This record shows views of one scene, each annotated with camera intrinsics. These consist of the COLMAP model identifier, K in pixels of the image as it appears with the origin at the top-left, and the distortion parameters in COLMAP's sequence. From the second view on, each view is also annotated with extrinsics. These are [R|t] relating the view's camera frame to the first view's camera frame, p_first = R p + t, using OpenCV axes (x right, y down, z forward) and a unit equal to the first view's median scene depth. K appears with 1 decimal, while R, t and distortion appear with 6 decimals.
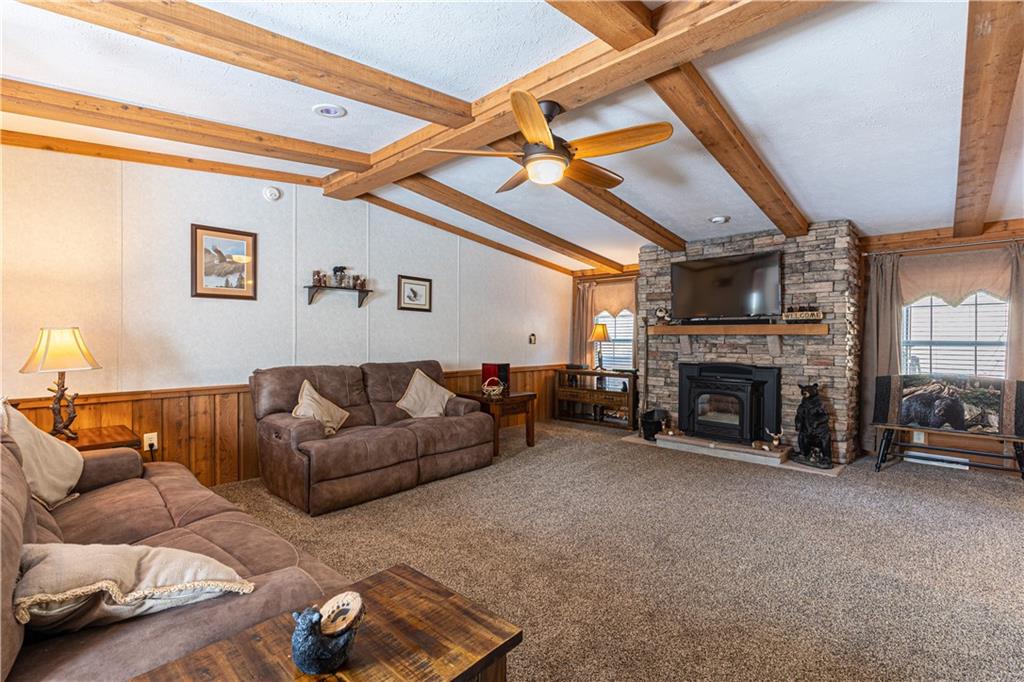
lens RADIAL K [[460.3, 0, 510.4], [0, 460.3, 342.8], [0, 0, 1]] dist [0.003123, -0.001921]
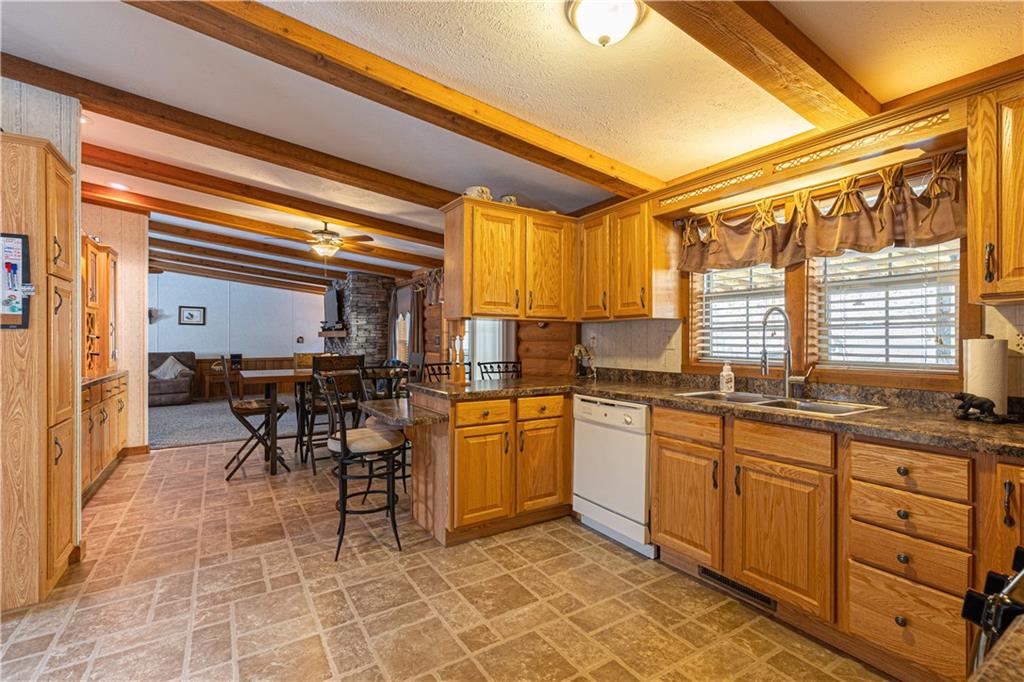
lens RADIAL K [[460.3, 0, 514.1], [0, 460.3, 339.4], [0, 0, 1]] dist [0.003123, -0.001921]
pose [[0.969462, -0.001541, -0.245237, 1.656278], [-0.000538, 0.999965, -0.008409, 0.003116], [0.245241, 0.008284, 0.969427, -0.522279]]
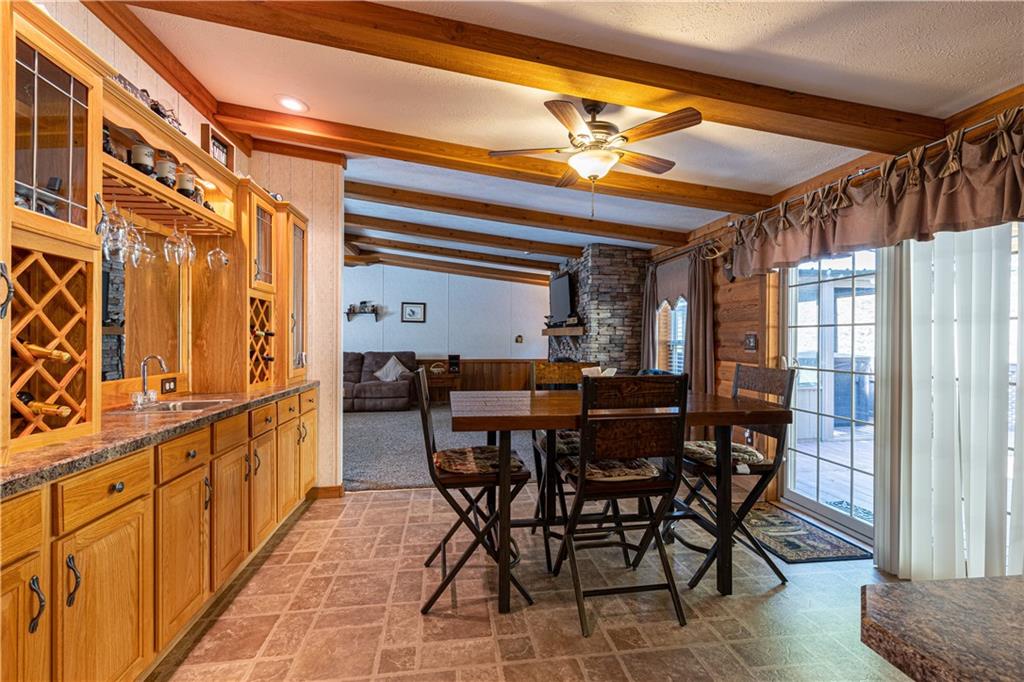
lens RADIAL K [[460.3, 0, 512.6], [0, 460.3, 339.5], [0, 0, 1]] dist [0.003123, -0.001921]
pose [[0.781487, 0.003299, -0.623912, 1.265362], [-0.008078, 0.999956, -0.004831, -0.001127], [0.623869, 0.008815, 0.781479, -0.111256]]
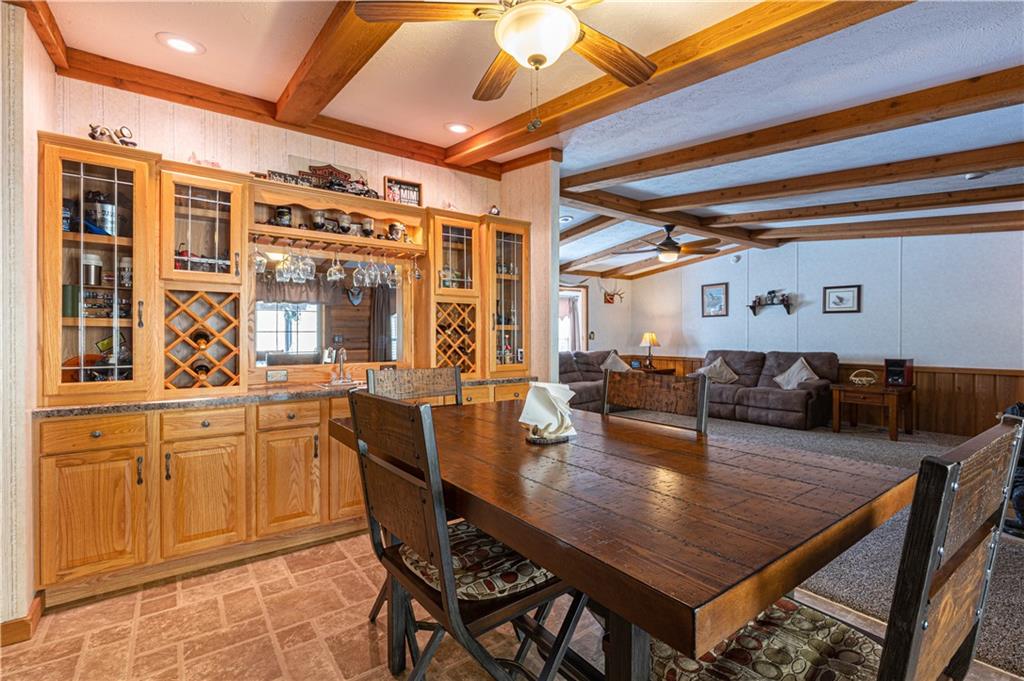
lens RADIAL K [[460.3, 0, 512.3], [0, 460.3, 340.4], [0, 0, 1]] dist [0.003123, -0.001921]
pose [[-0.183524, 0.009049, -0.982974, 1.318557], [-0.004262, 0.999941, 0.010001, -0.004246], [0.983006, 0.006024, -0.183475, 0.389452]]
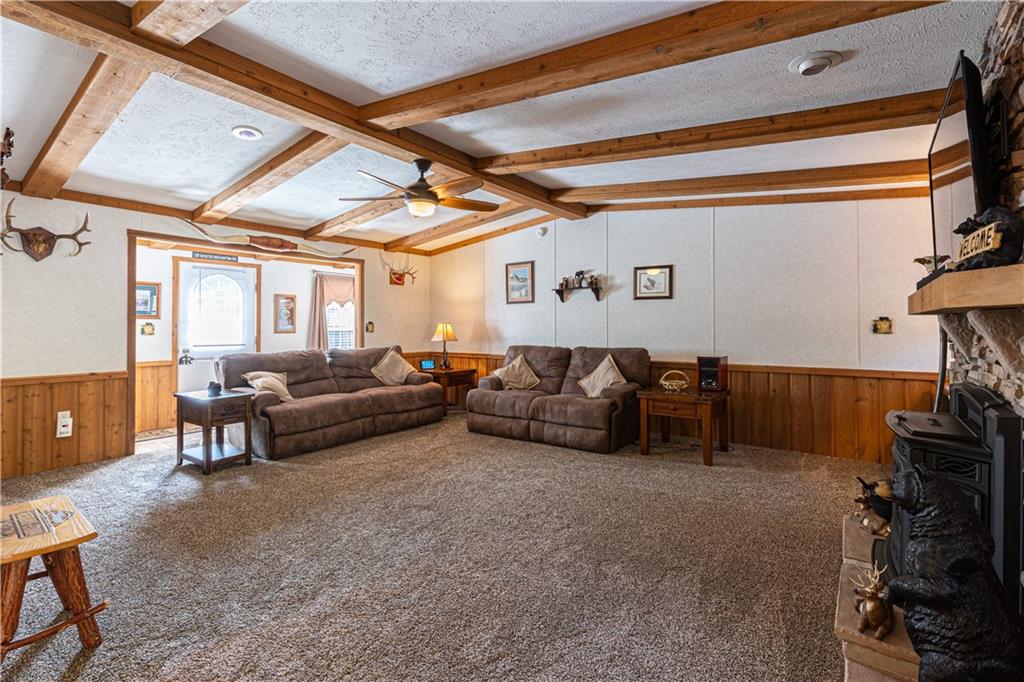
lens RADIAL K [[460.3, 0, 512.1], [0, 460.3, 323.1], [0, 0, 1]] dist [0.003123, -0.001921]
pose [[0.104067, -0.010282, -0.994517, 0.859589], [-0.003676, 0.999936, -0.010723, -0.004900], [0.994563, 0.004772, 0.104023, 0.647460]]
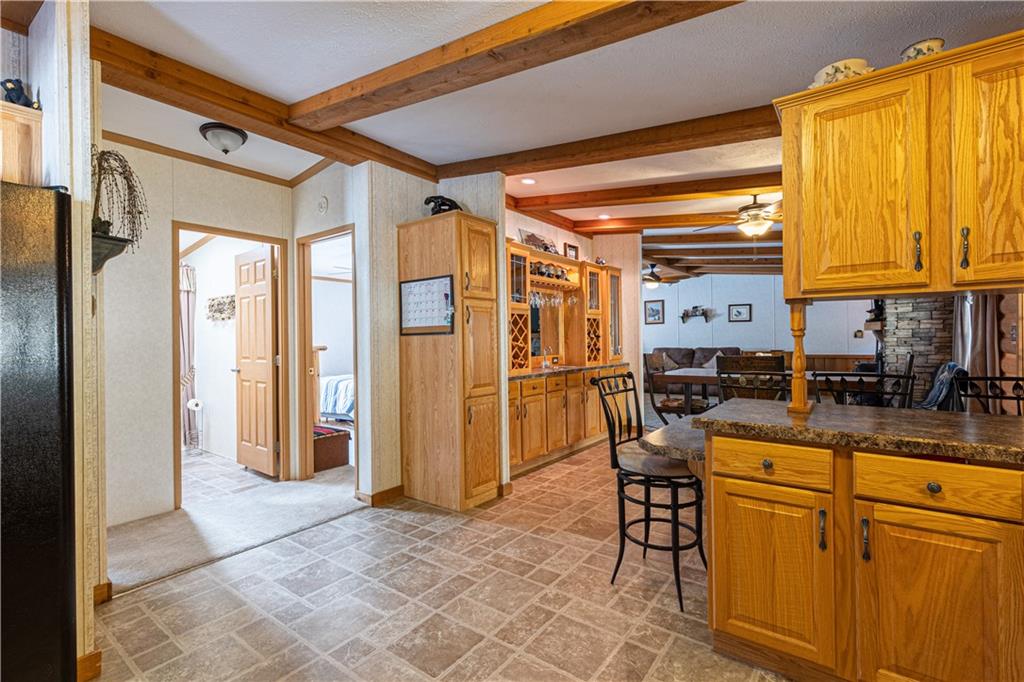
lens RADIAL K [[460.3, 0, 508.1], [0, 460.3, 339.7], [0, 0, 1]] dist [0.003123, -0.001921]
pose [[0.101517, -0.002533, -0.994831, 1.796247], [0.009694, 0.999952, -0.001557, -0.000437], [0.994787, -0.009486, 0.101537, -0.184375]]
